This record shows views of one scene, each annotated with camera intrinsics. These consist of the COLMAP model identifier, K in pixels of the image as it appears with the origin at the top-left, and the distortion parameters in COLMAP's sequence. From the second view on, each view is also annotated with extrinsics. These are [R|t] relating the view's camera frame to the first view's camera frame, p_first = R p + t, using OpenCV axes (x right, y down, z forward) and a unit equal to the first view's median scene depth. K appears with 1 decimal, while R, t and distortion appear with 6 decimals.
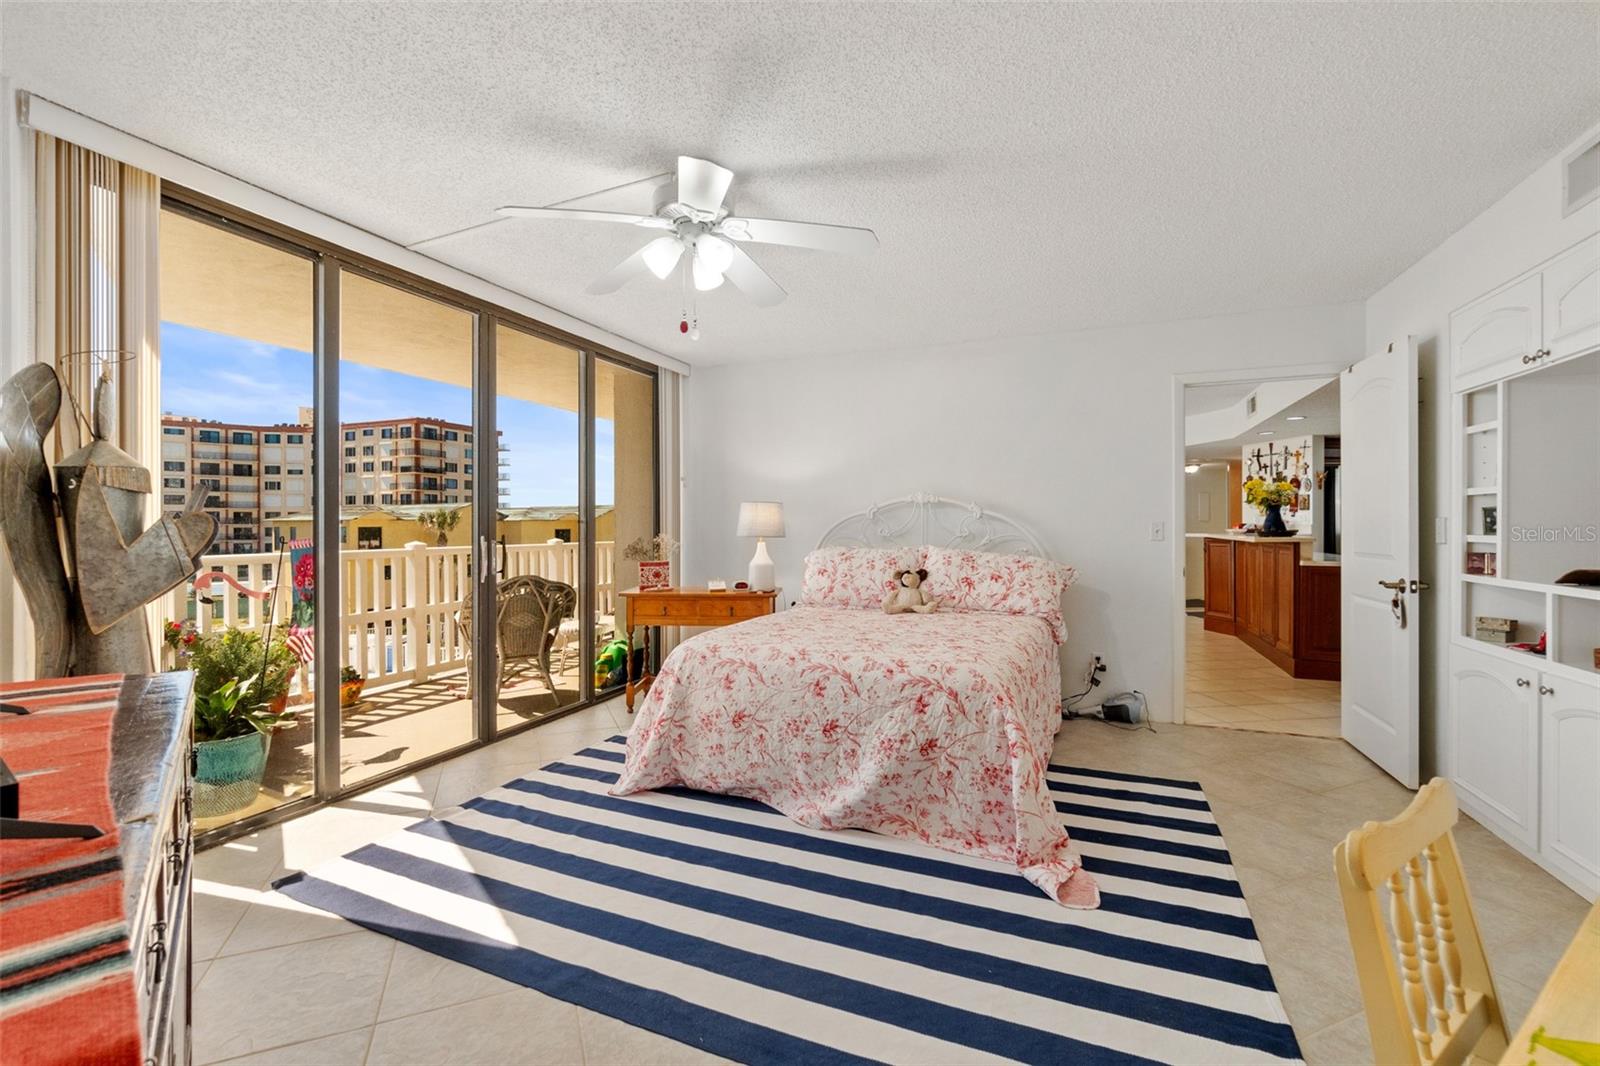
lens RADIAL K [[692.0, 0, 798.4], [0, 692.0, 524.6], [0, 0, 1]] dist [-0.011131, 0.002900]
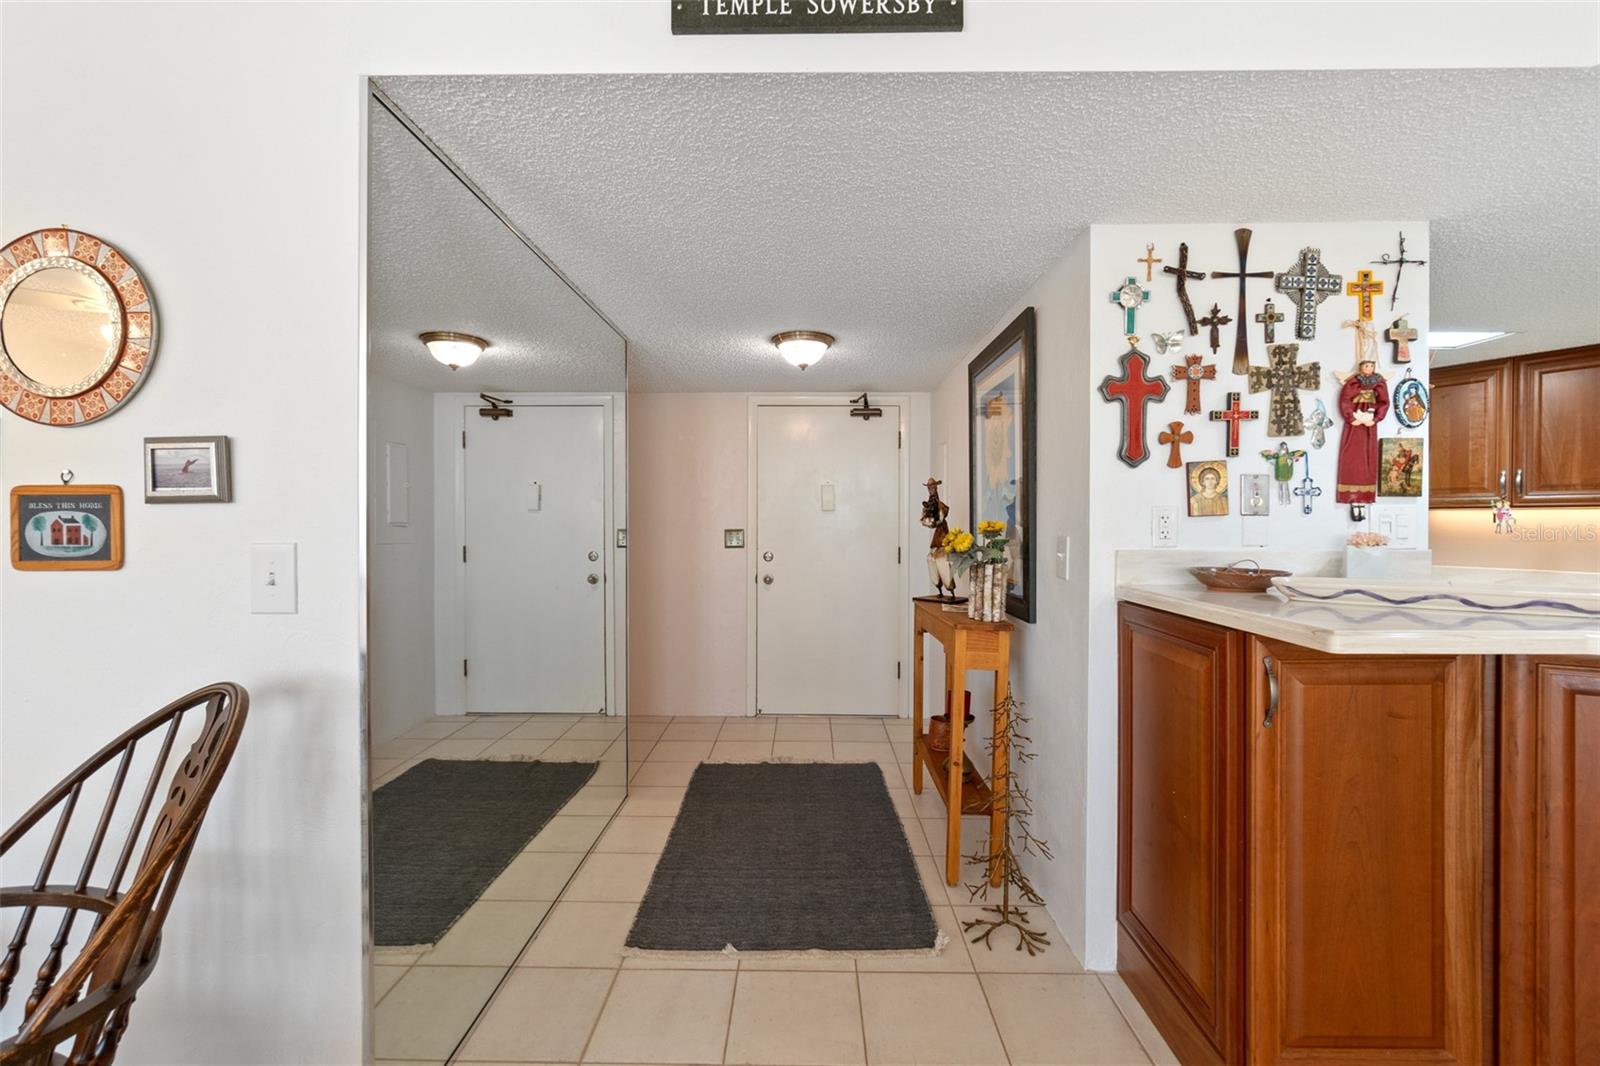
lens RADIAL K [[692.0, 0, 799.7], [0, 692.0, 532.0], [0, 0, 1]] dist [-0.011131, 0.002900]
pose [[0.146820, -0.007539, 0.989135, 0.419778], [-0.000655, 0.999970, 0.007718, -0.009098], [-0.989163, -0.001781, 0.146810, 1.147615]]
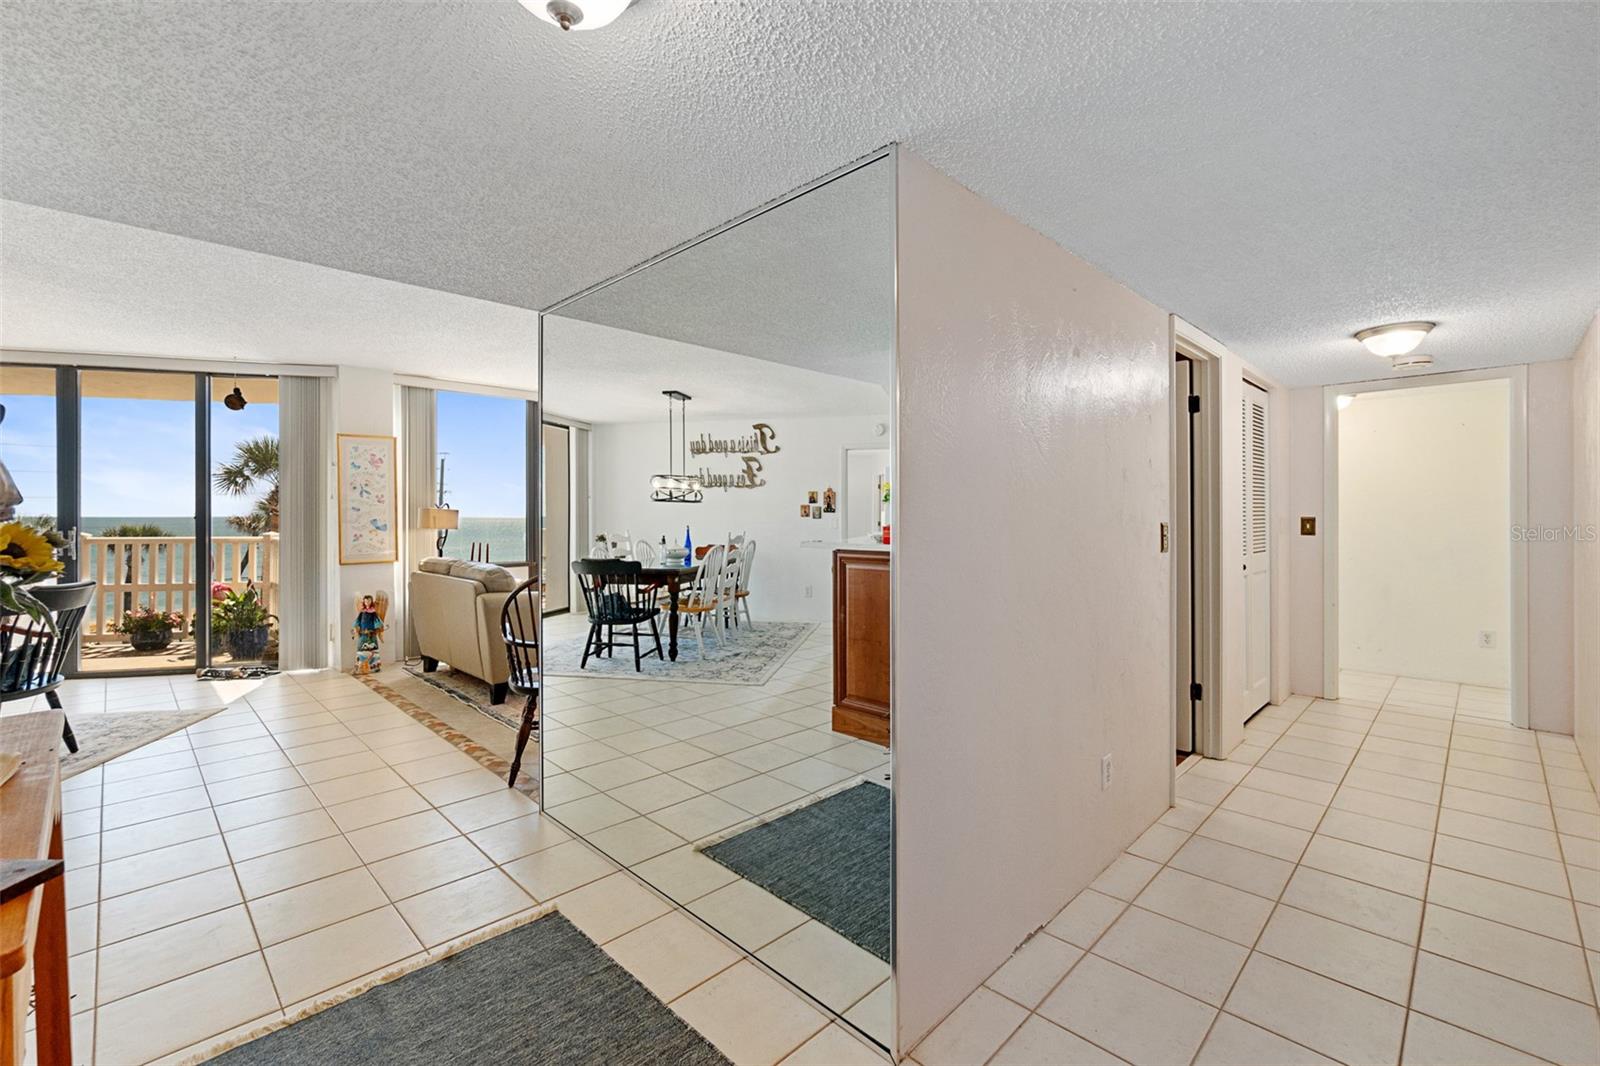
lens RADIAL K [[692.0, 0, 808.8], [0, 692.0, 521.9], [0, 0, 1]] dist [-0.011131, 0.002900]
pose [[0.607032, 0.008375, -0.794633, 0.990249], [-0.005209, 0.999965, 0.006559, -0.007442], [0.794660, 0.000158, 0.607055, 1.166392]]
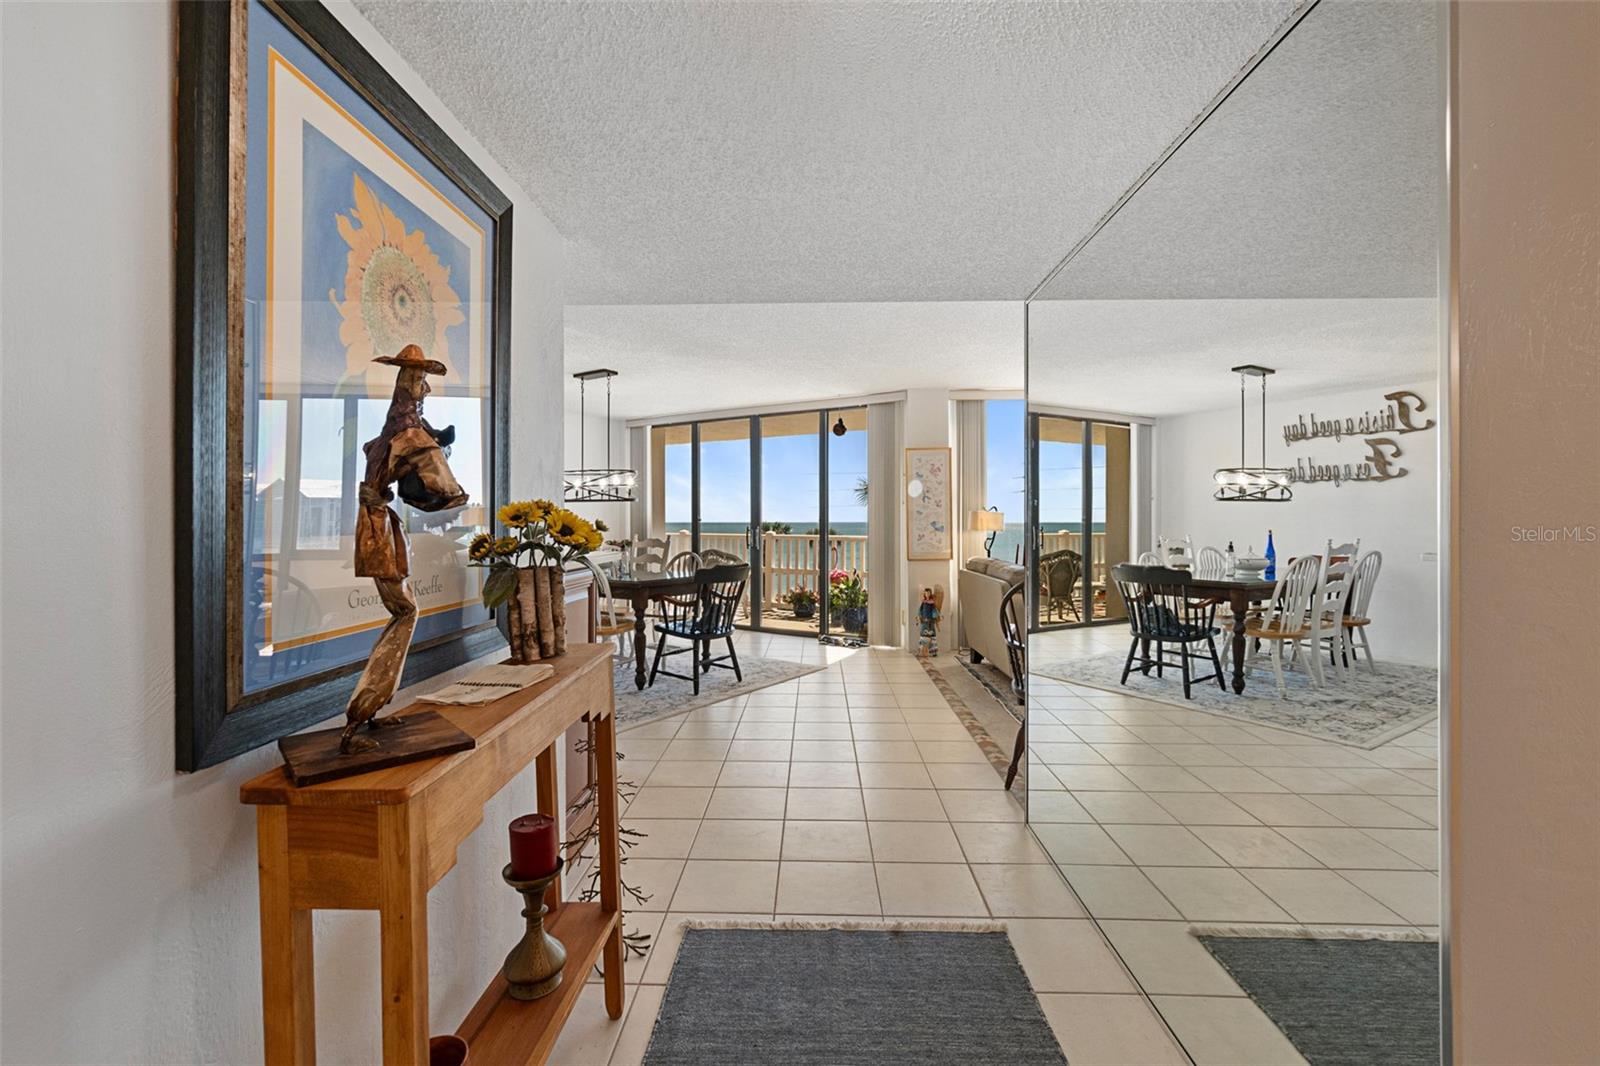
lens RADIAL K [[692.0, 0, 790.3], [0, 692.0, 528.5], [0, 0, 1]] dist [-0.011131, 0.002900]
pose [[-0.177019, 0.011410, -0.984141, 0.977575], [-0.004718, 0.999911, 0.012442, -0.003940], [0.984196, 0.006846, -0.176949, 1.223985]]
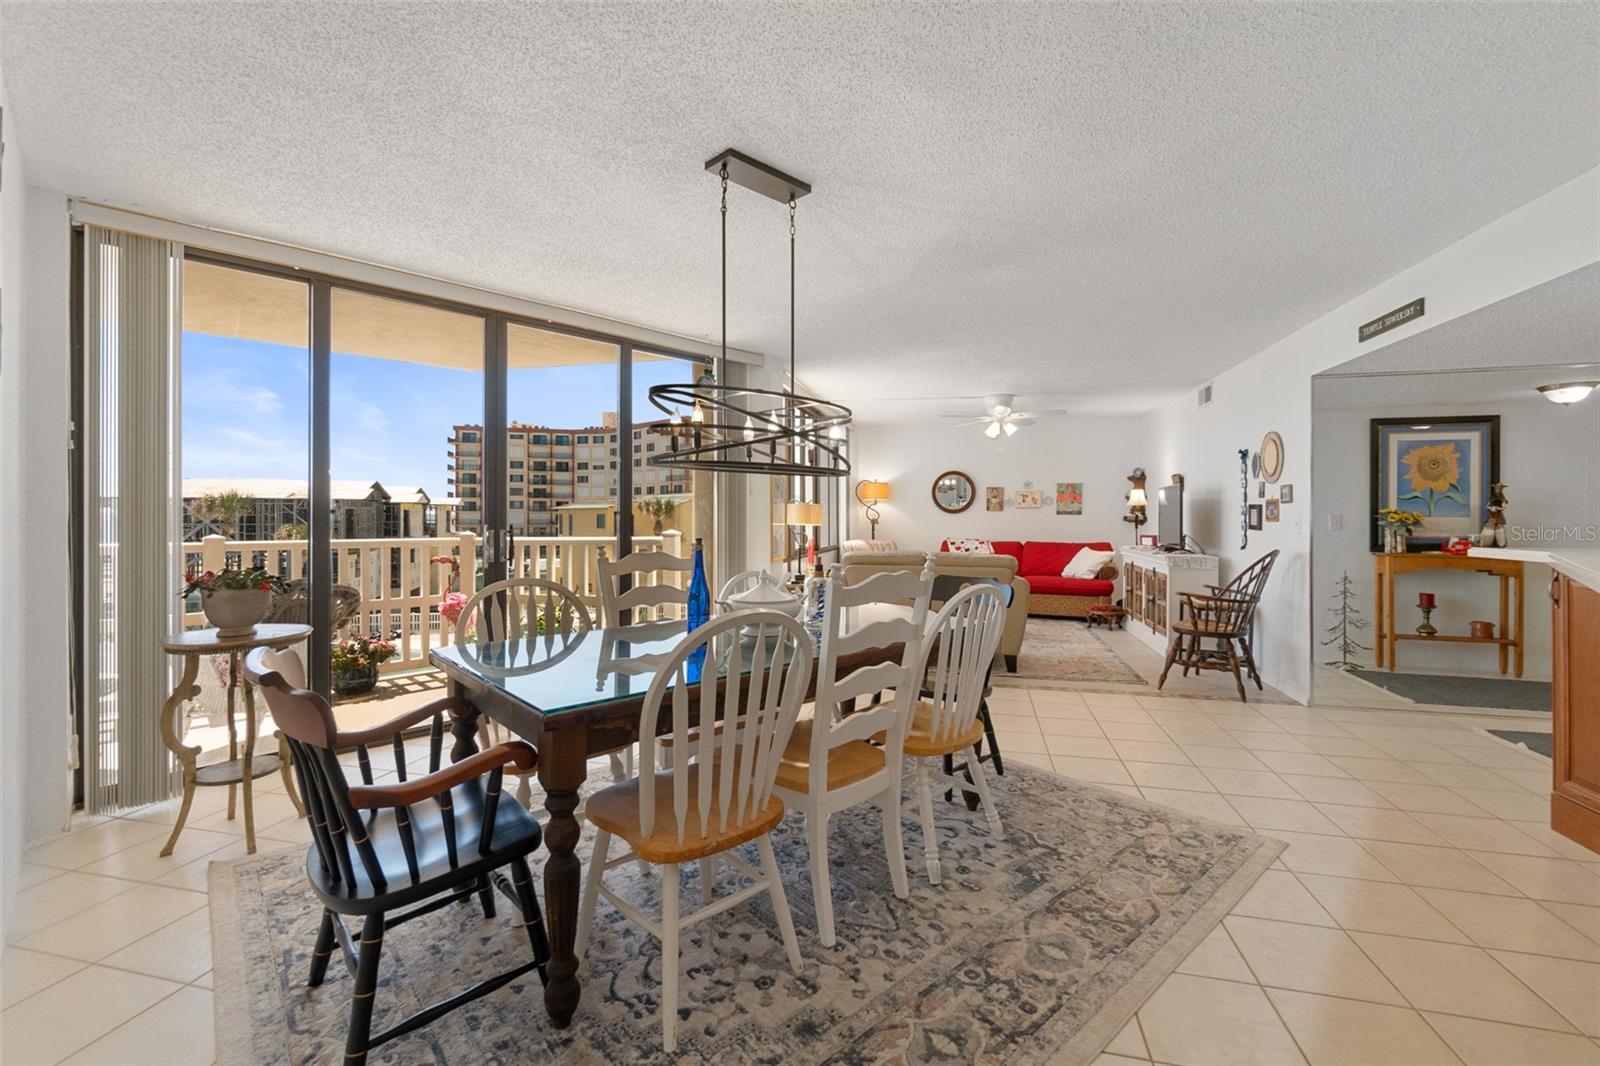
lens RADIAL K [[692.0, 0, 791.9], [0, 692.0, 514.6], [0, 0, 1]] dist [-0.011131, 0.002900]
pose [[0.926863, 0.005389, -0.375361, 0.387388], [-0.004788, 0.999985, 0.002534, -0.003545], [0.375369, -0.000552, 0.926875, 0.569584]]
